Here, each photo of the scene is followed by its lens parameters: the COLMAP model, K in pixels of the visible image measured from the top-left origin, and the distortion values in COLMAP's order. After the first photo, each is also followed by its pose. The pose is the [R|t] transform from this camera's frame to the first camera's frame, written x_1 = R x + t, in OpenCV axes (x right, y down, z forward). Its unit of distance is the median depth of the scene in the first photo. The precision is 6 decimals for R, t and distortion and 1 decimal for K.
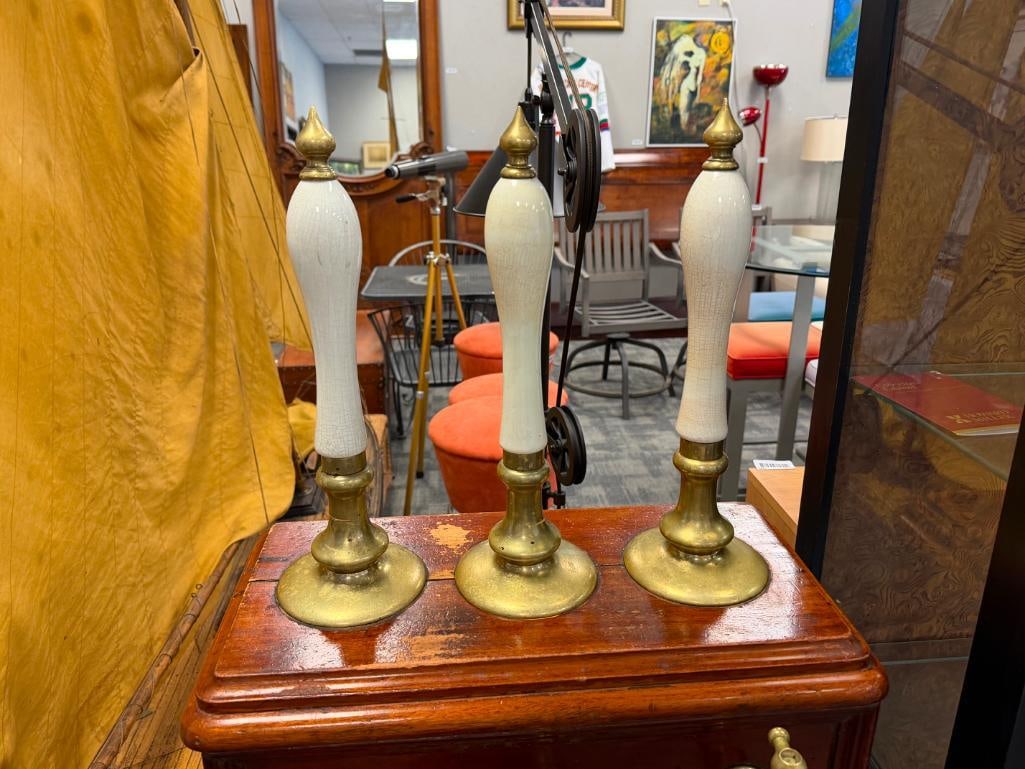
lens RADIAL K [[763.4, 0, 526.4], [0, 763.4, 387.7], [0, 0, 1]] dist [0.029329, -0.065961]
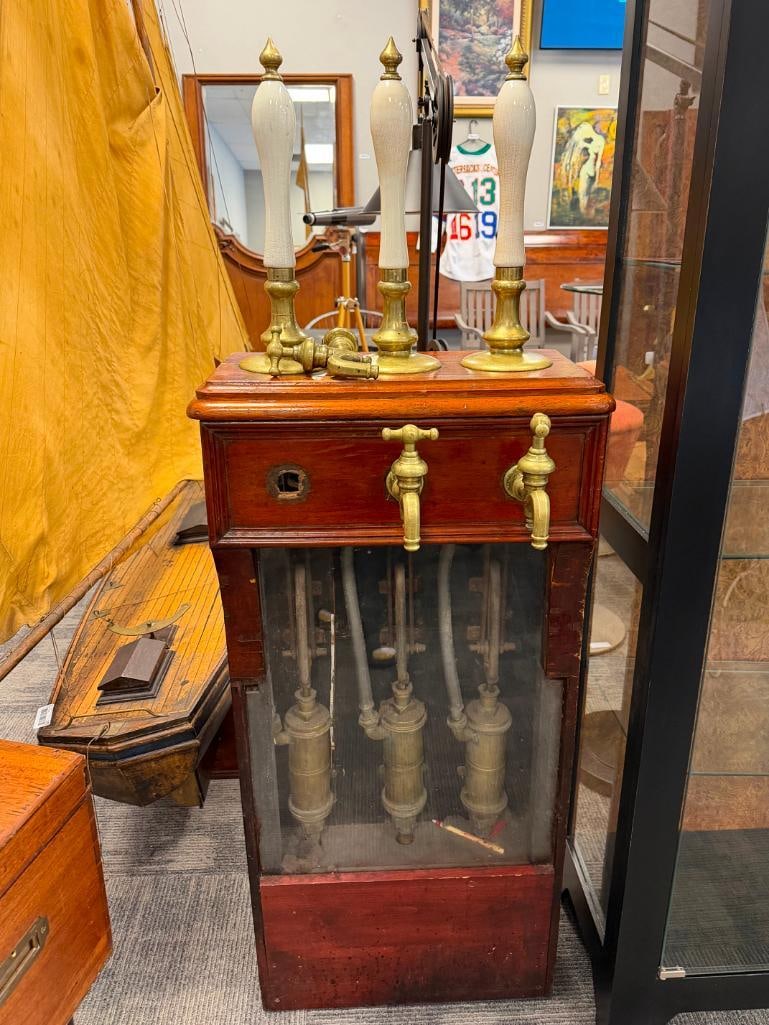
lens RADIAL K [[763.4, 0, 402.2], [0, 763.4, 520.3], [0, 0, 1]] dist [0.029329, -0.065961]
pose [[0.998812, 0.016763, -0.045750, 0.041176], [-0.015990, 0.999724, 0.017218, 0.248070], [0.046026, -0.016466, 0.998805, -0.255613]]
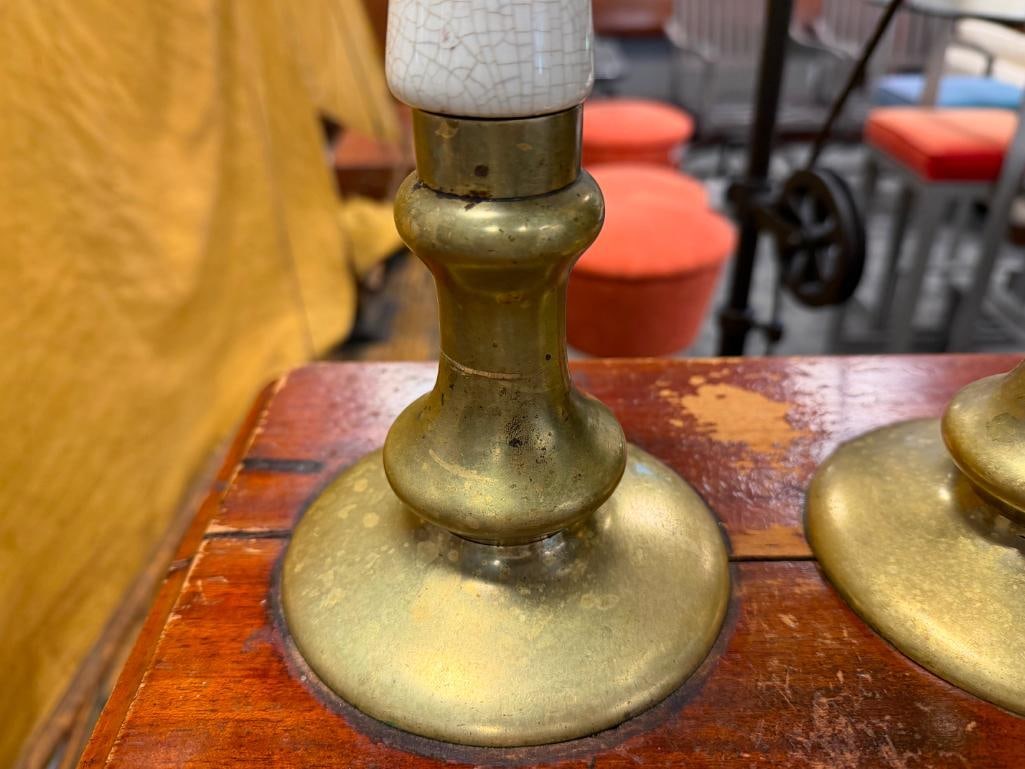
lens RADIAL K [[776.4, 0, 505.0], [0, 776.4, 375.2], [0, 0, 1]] dist [-0.034816, -0.021199]
pose [[0.994425, 0.036667, -0.098870, -0.095168], [-0.016614, 0.980368, 0.196477, 0.054075], [0.104133, -0.193739, 0.975511, 0.331709]]
